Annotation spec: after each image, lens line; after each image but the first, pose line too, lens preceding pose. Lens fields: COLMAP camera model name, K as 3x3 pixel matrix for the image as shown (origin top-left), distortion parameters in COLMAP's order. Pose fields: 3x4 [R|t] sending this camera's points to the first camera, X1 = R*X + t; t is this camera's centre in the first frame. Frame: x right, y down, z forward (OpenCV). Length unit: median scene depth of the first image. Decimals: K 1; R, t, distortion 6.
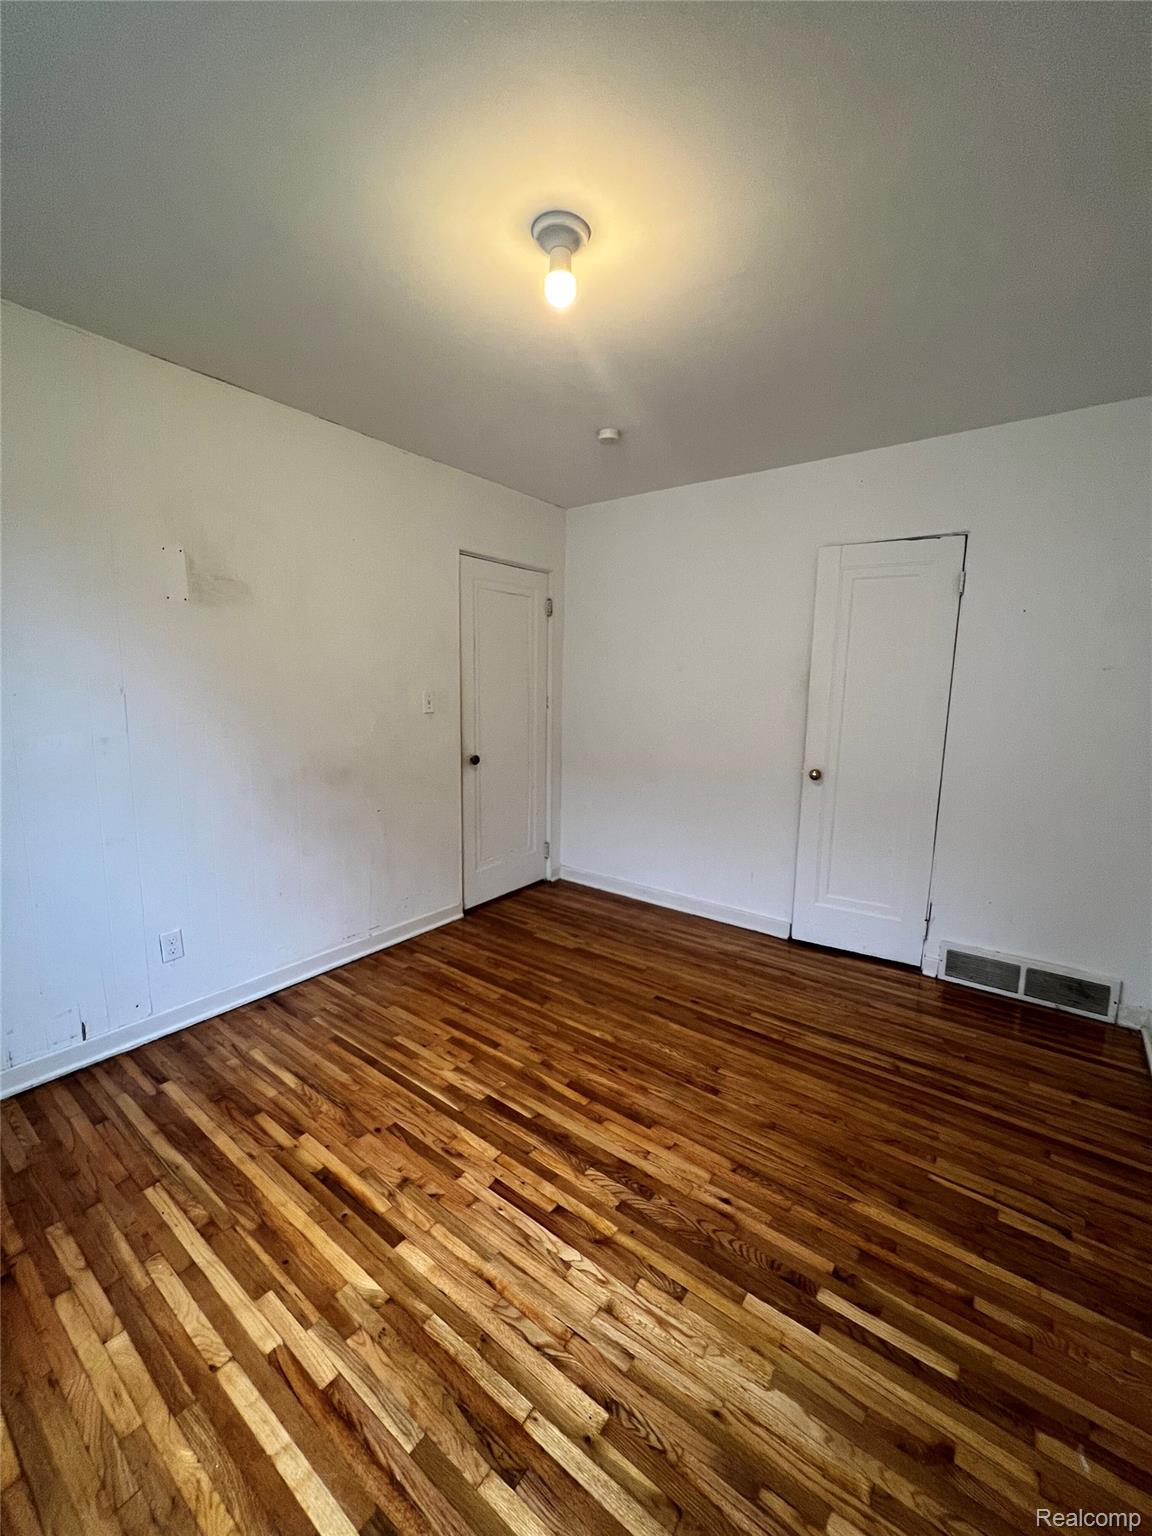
lens RADIAL K [[616.9, 0, 577.3], [0, 616.9, 768.2], [0, 0, 1]] dist [-0.000214, -0.000029]
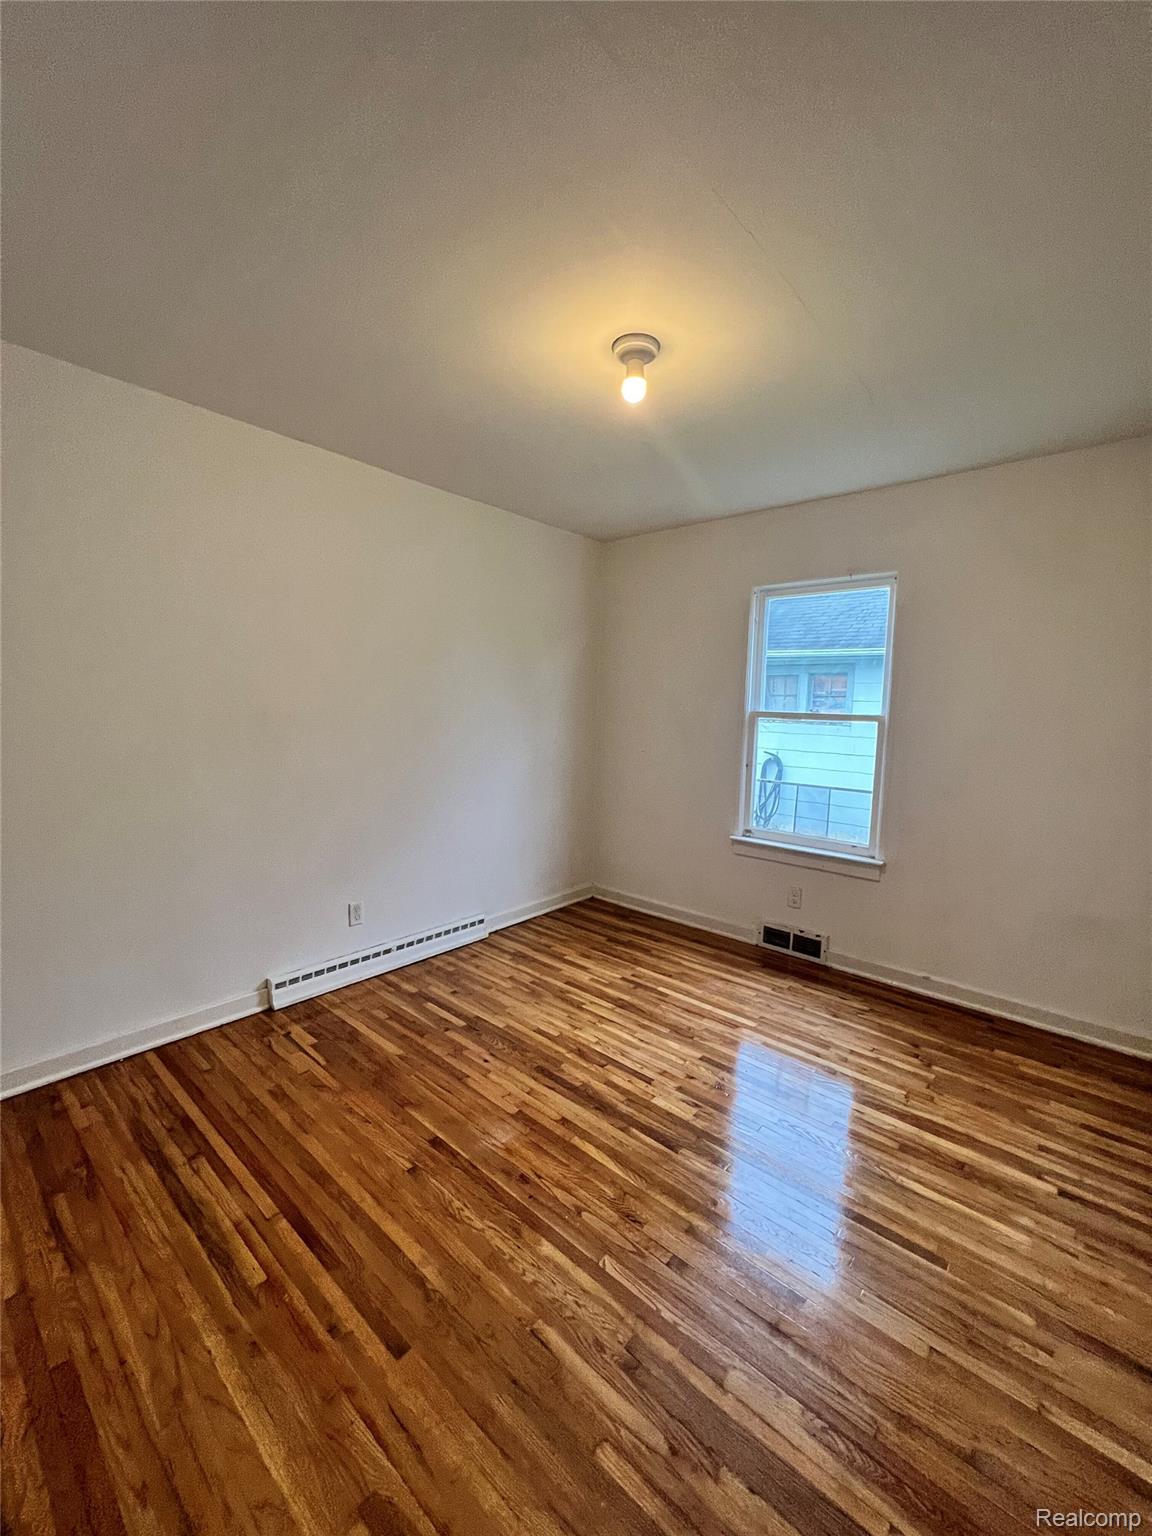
lens RADIAL K [[616.9, 0, 576.2], [0, 616.9, 766.5], [0, 0, 1]] dist [-0.000214, -0.000029]
pose [[-0.996256, -0.053111, 0.068213, -0.025819], [-0.034622, 0.968112, 0.248113, -0.290597], [-0.079215, 0.244823, -0.966327, 1.955124]]
